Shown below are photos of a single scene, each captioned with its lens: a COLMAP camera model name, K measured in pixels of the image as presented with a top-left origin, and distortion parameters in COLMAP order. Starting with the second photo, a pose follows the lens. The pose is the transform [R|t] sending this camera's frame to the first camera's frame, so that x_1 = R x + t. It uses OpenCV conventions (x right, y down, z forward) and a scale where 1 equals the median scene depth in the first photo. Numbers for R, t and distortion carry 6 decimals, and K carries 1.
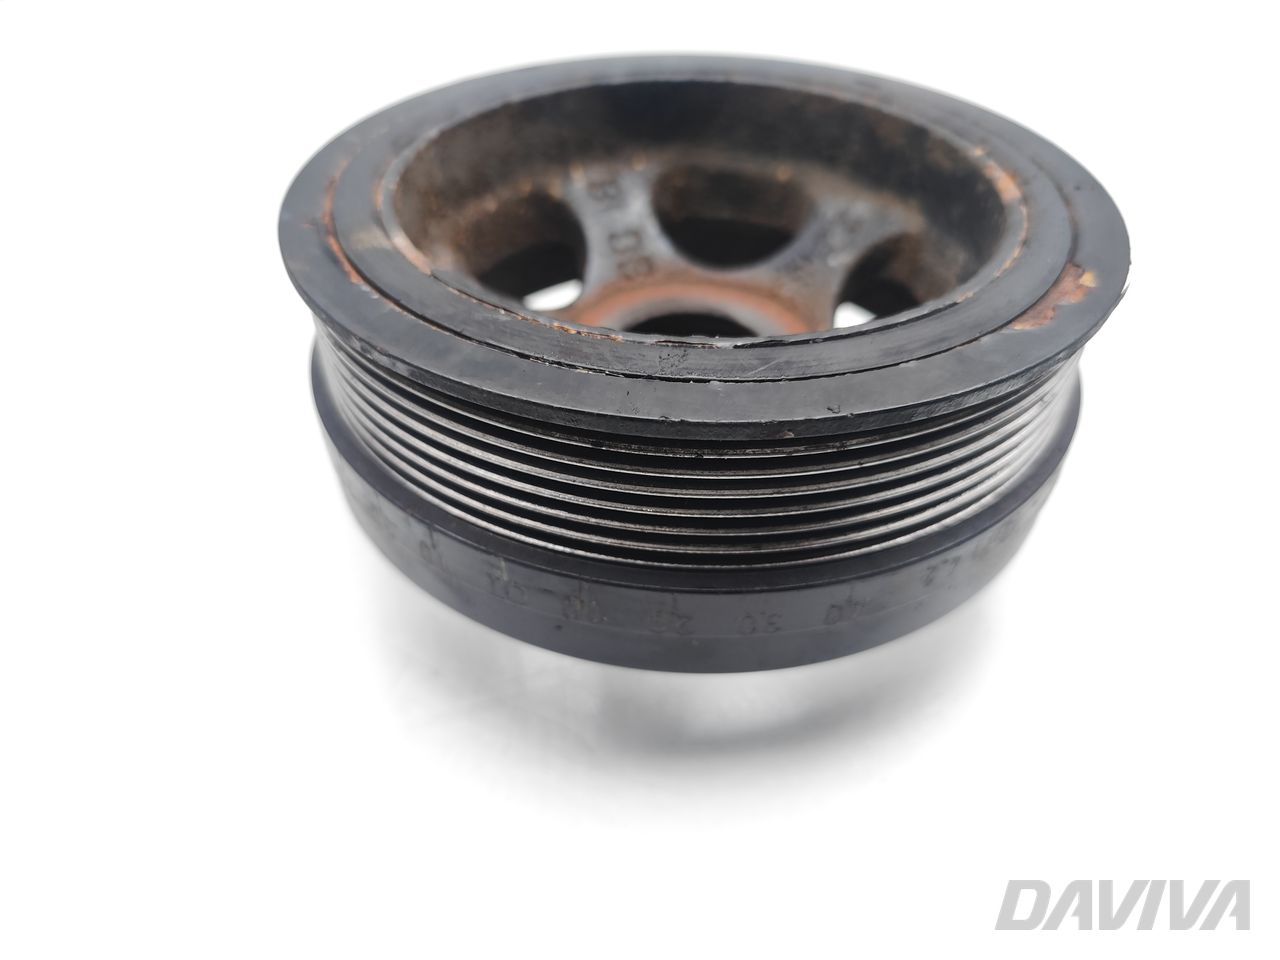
lens RADIAL K [[913.5, 0, 640.0], [0, 913.5, 480.0], [0, 0, 1]] dist [-0.057513, -0.000509]
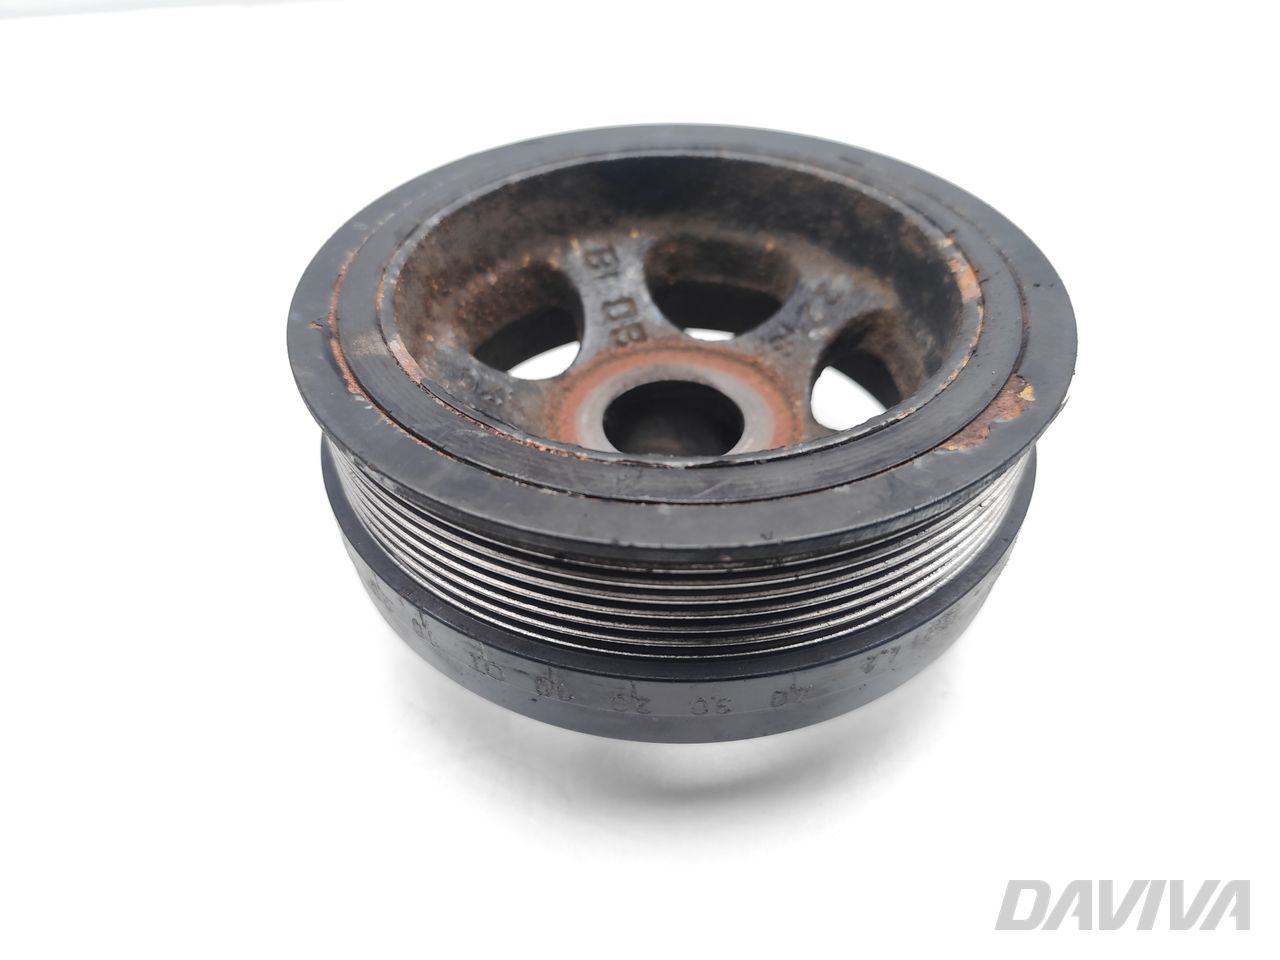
lens RADIAL K [[889.2, 0, 640.0], [0, 889.2, 480.0], [0, 0, 1]] dist [0.000273, -0.000497]
pose [[0.999057, 0.015448, -0.040574, 0.084142], [-0.014200, 0.999422, 0.030882, -0.149464], [0.041028, -0.030277, 0.998699, -0.078703]]
